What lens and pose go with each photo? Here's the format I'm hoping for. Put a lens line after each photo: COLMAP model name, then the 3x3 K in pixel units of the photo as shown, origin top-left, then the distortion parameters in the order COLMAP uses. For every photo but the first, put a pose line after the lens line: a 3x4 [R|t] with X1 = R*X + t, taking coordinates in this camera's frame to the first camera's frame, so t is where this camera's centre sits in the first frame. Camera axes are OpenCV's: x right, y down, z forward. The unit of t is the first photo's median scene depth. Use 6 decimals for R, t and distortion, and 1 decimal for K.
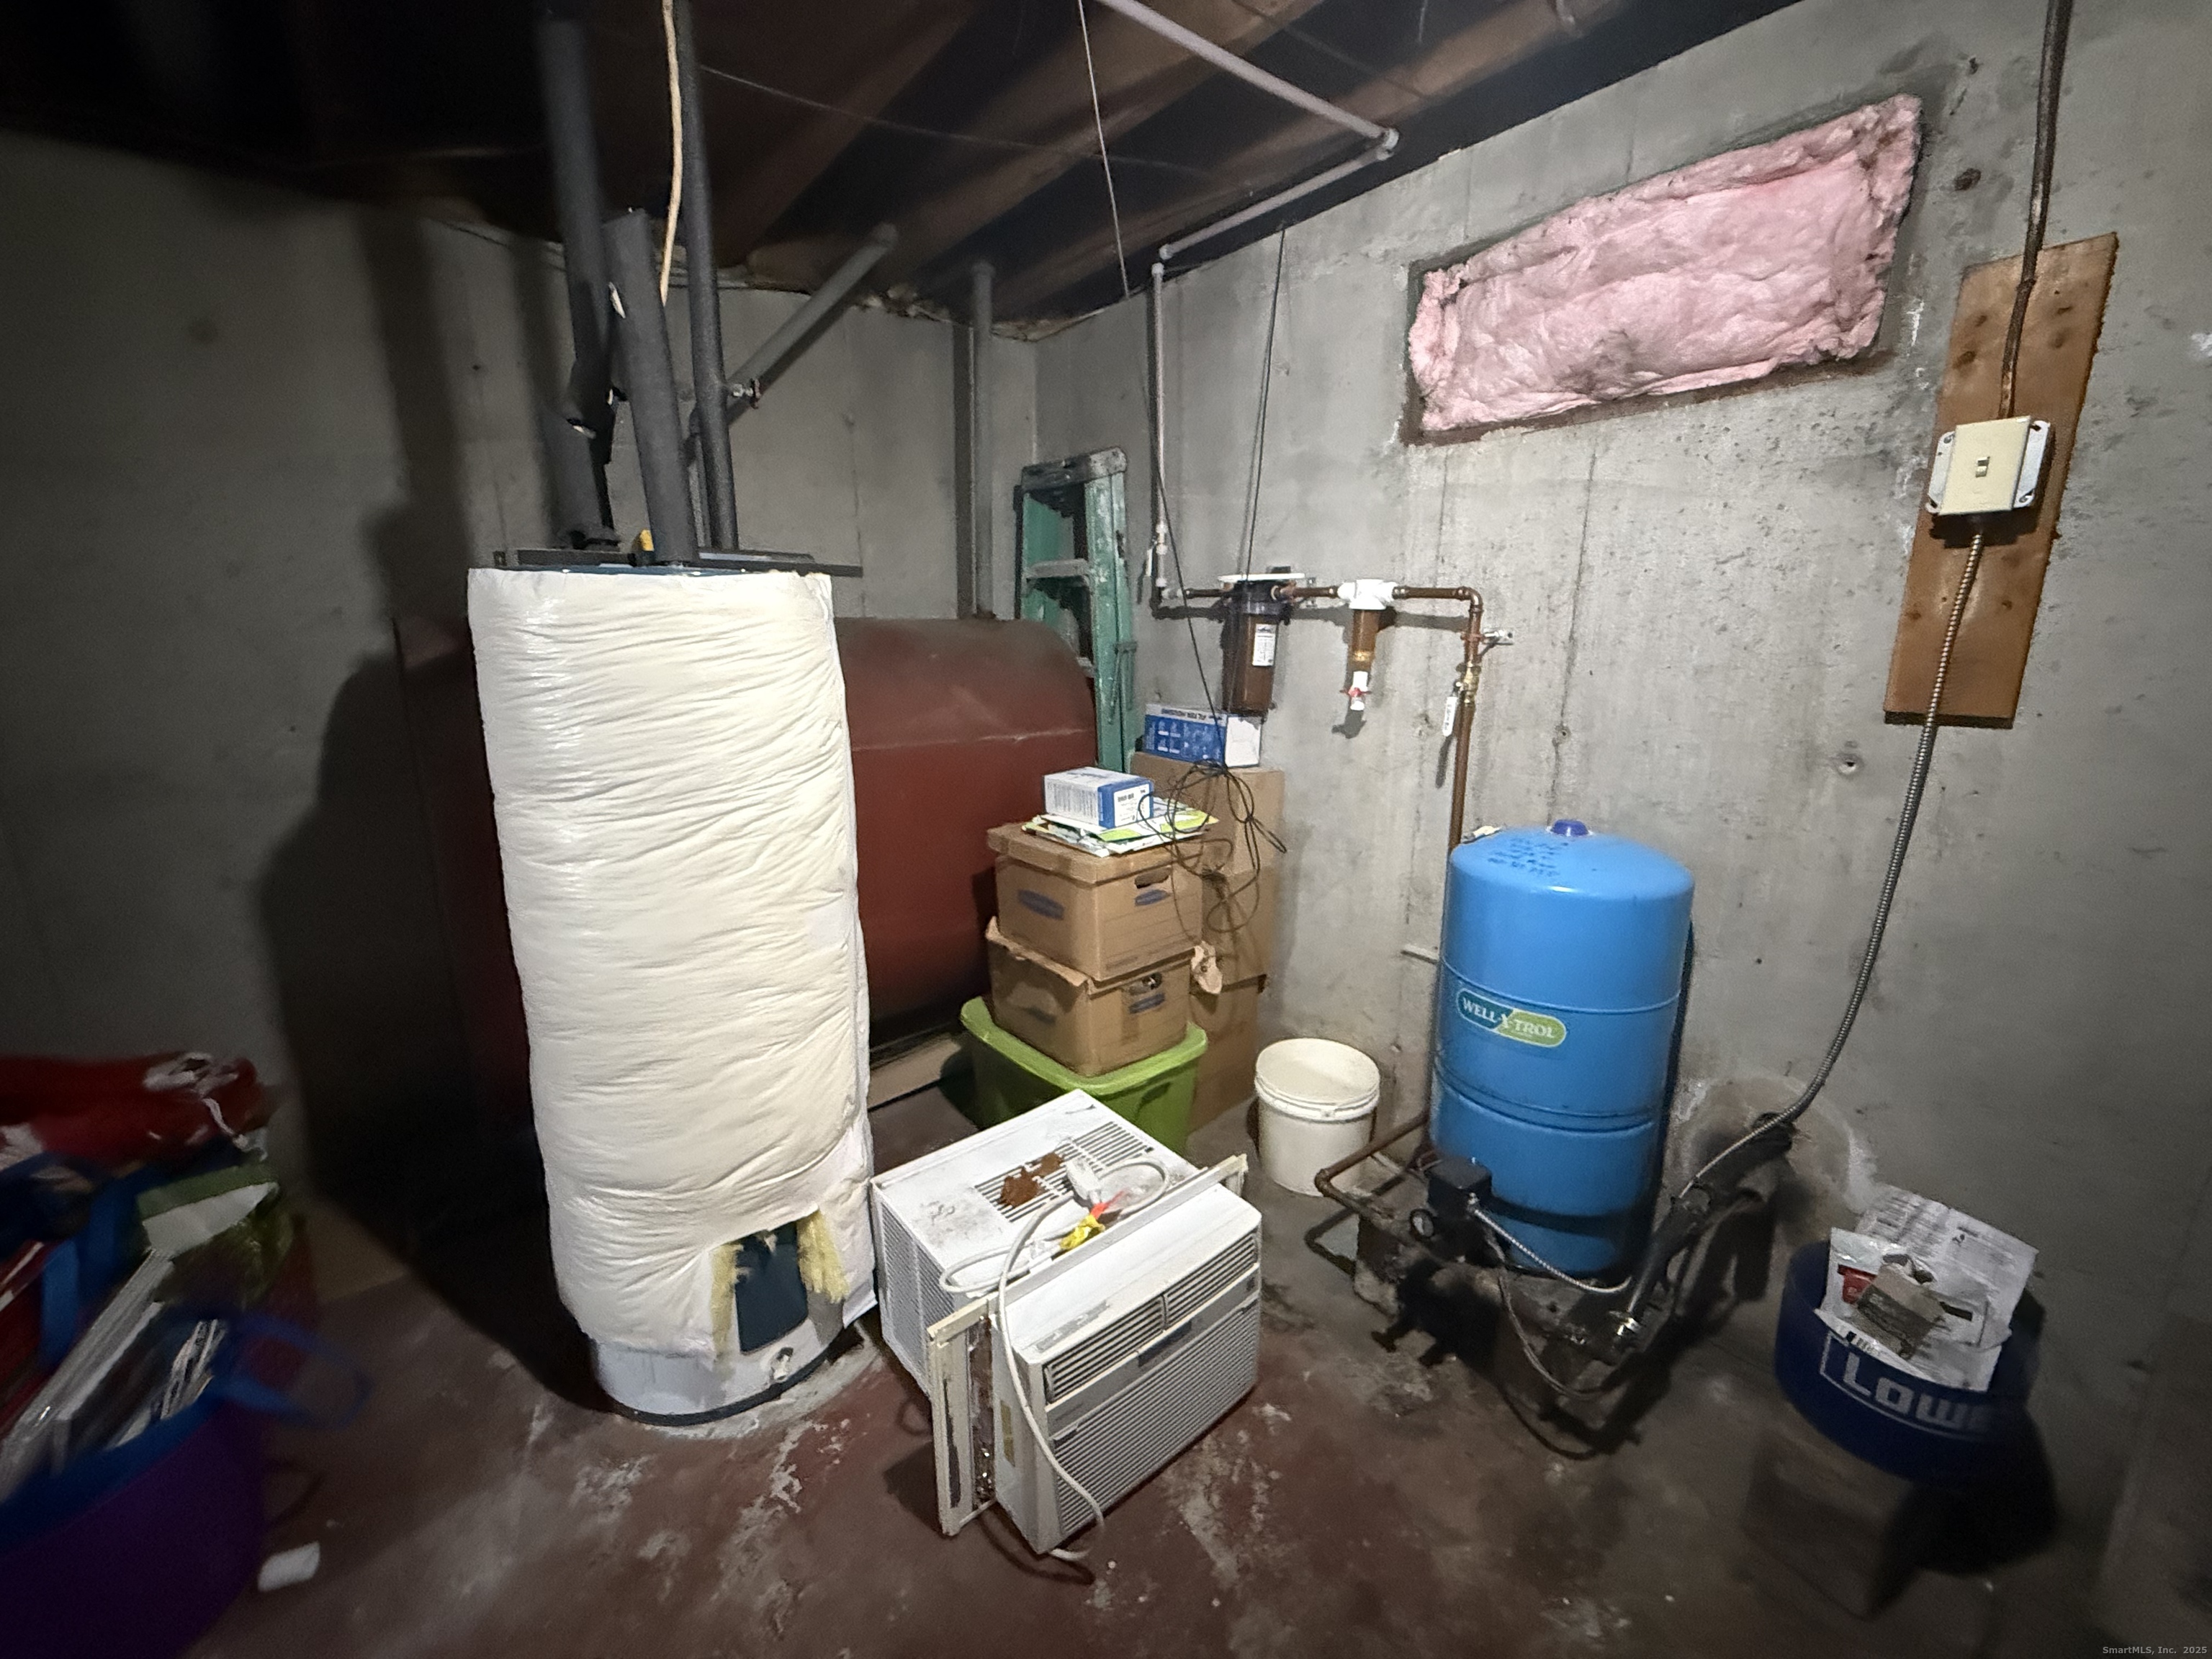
lens RADIAL K [[882.2, 0, 1101.8], [0, 882.2, 828.8], [0, 0, 1]] dist [0.001517, -0.000533]
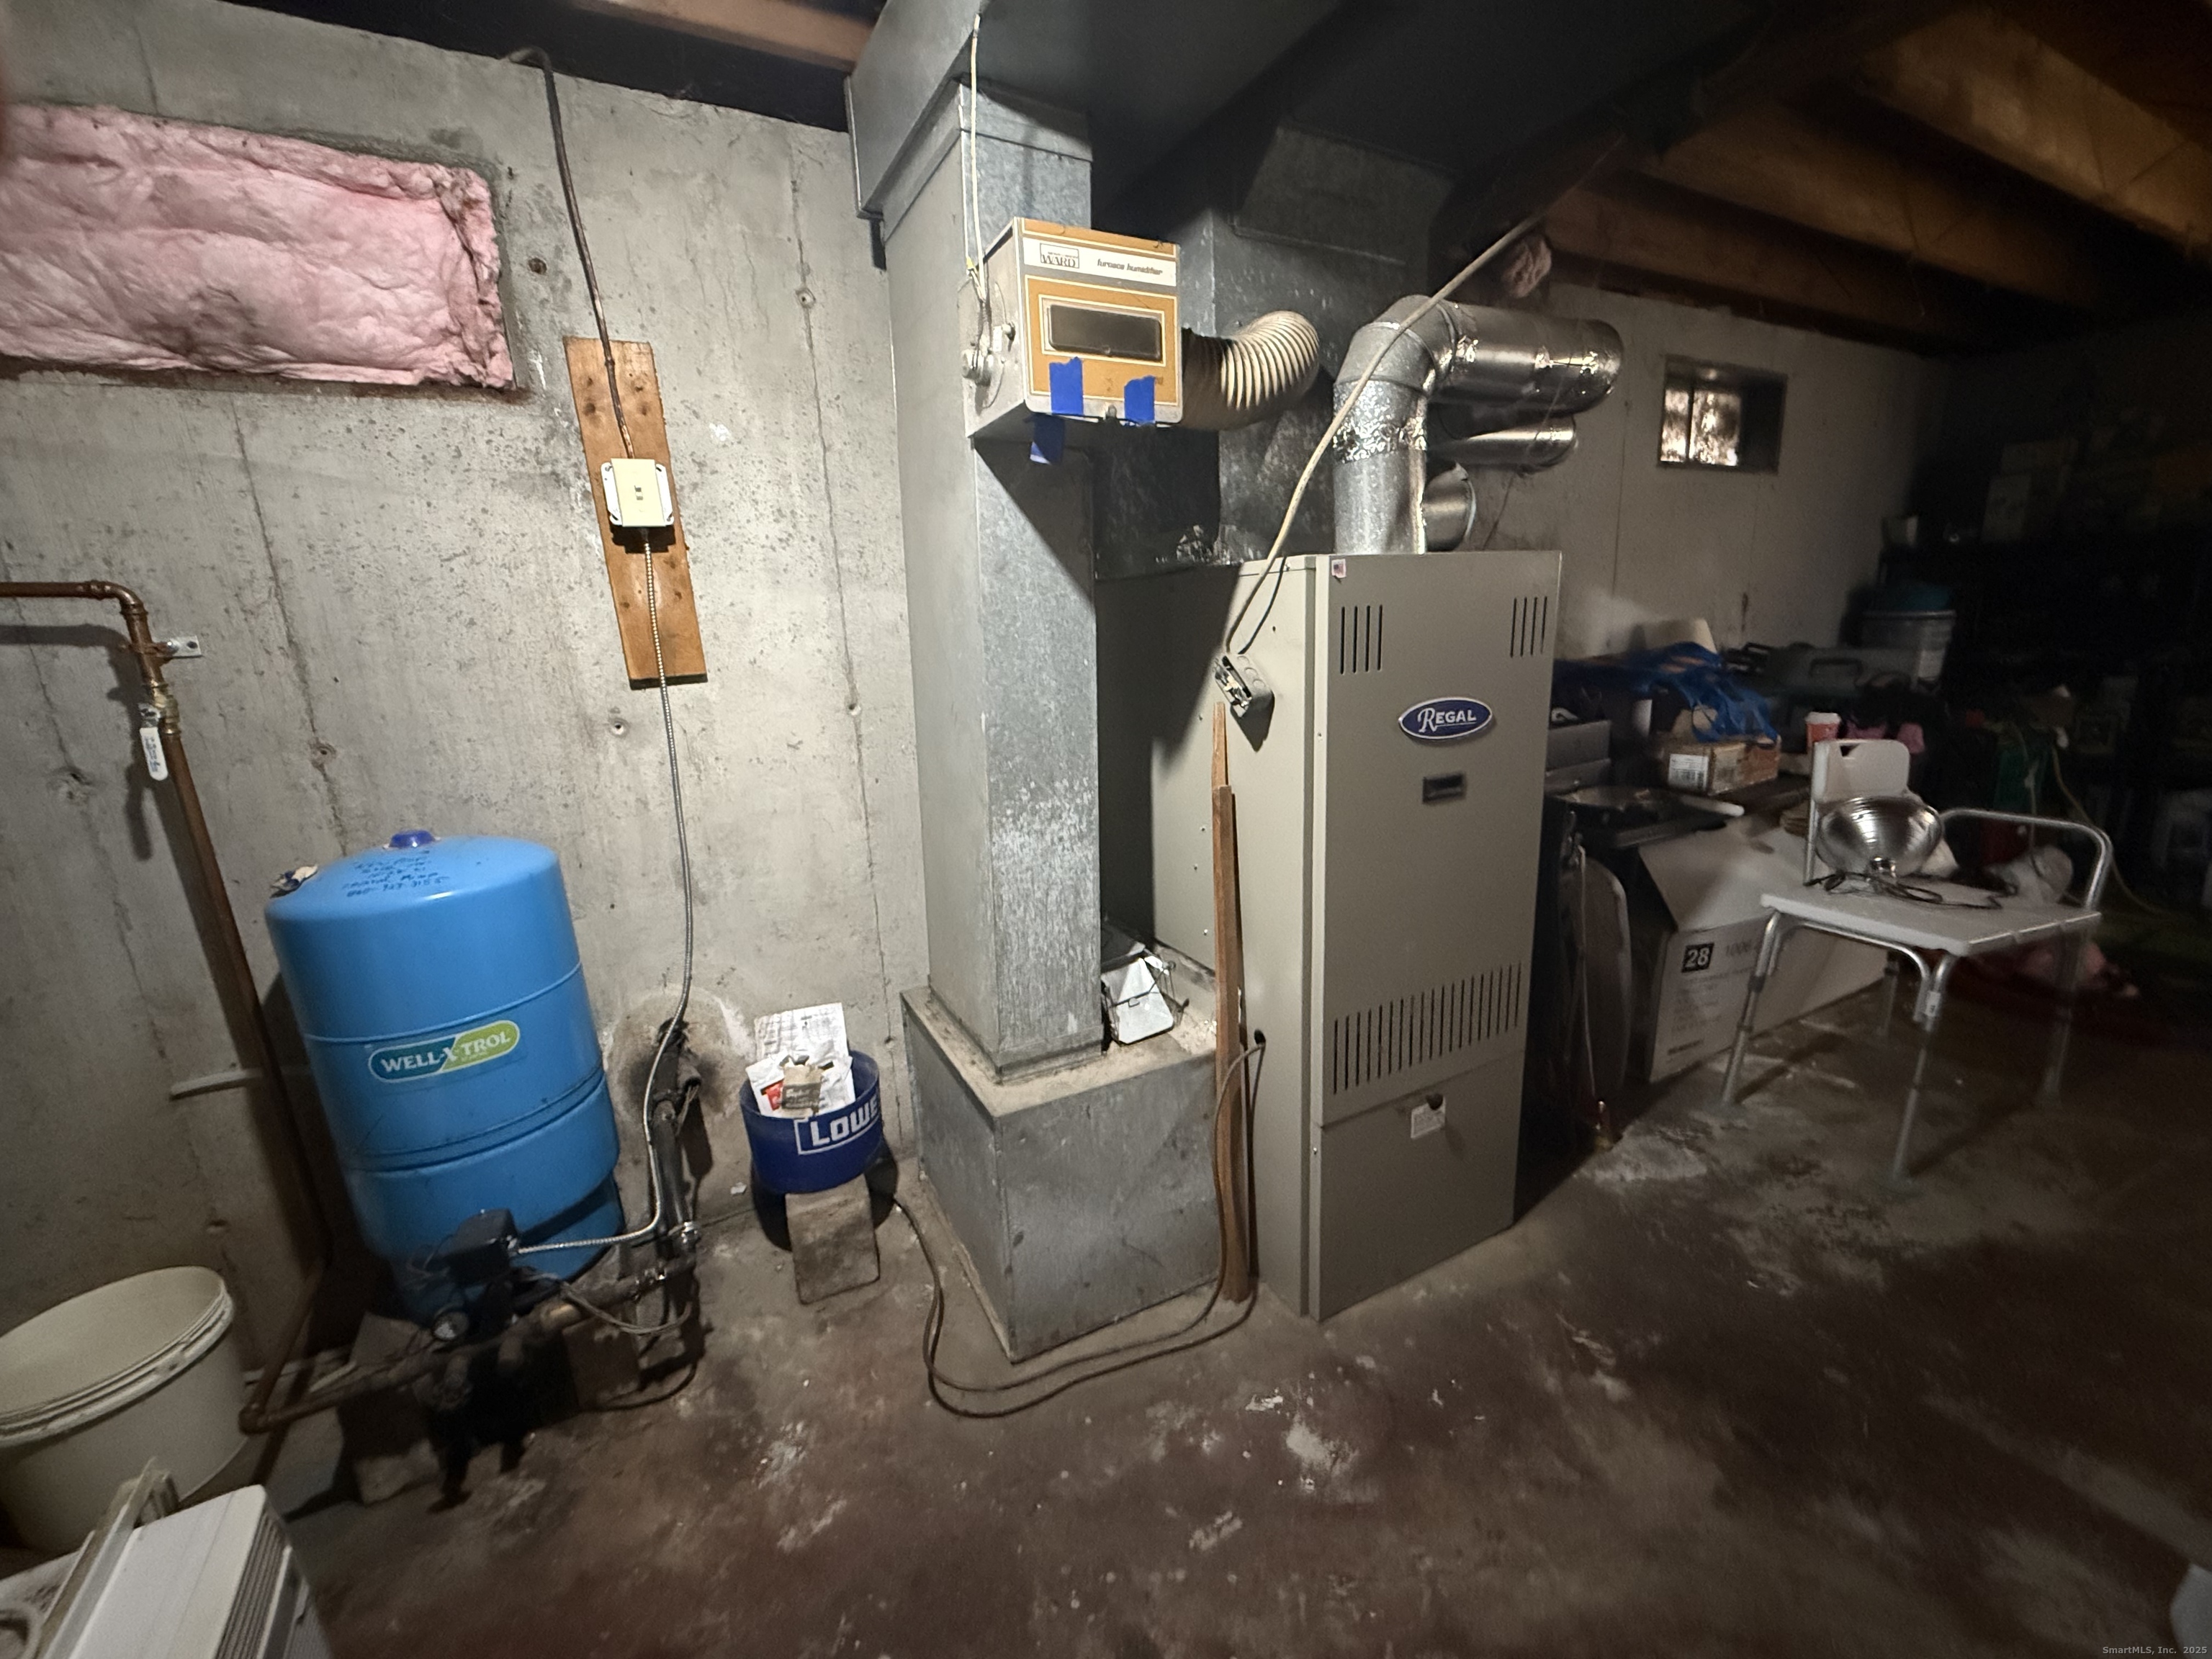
lens RADIAL K [[882.2, 0, 1101.8], [0, 882.2, 828.8], [0, 0, 1]] dist [0.001517, -0.000533]
pose [[0.149611, -0.227181, 0.962292, -0.267261], [0.287169, 0.941277, 0.177572, 0.035492], [-0.946124, 0.249774, 0.206065, 0.138947]]
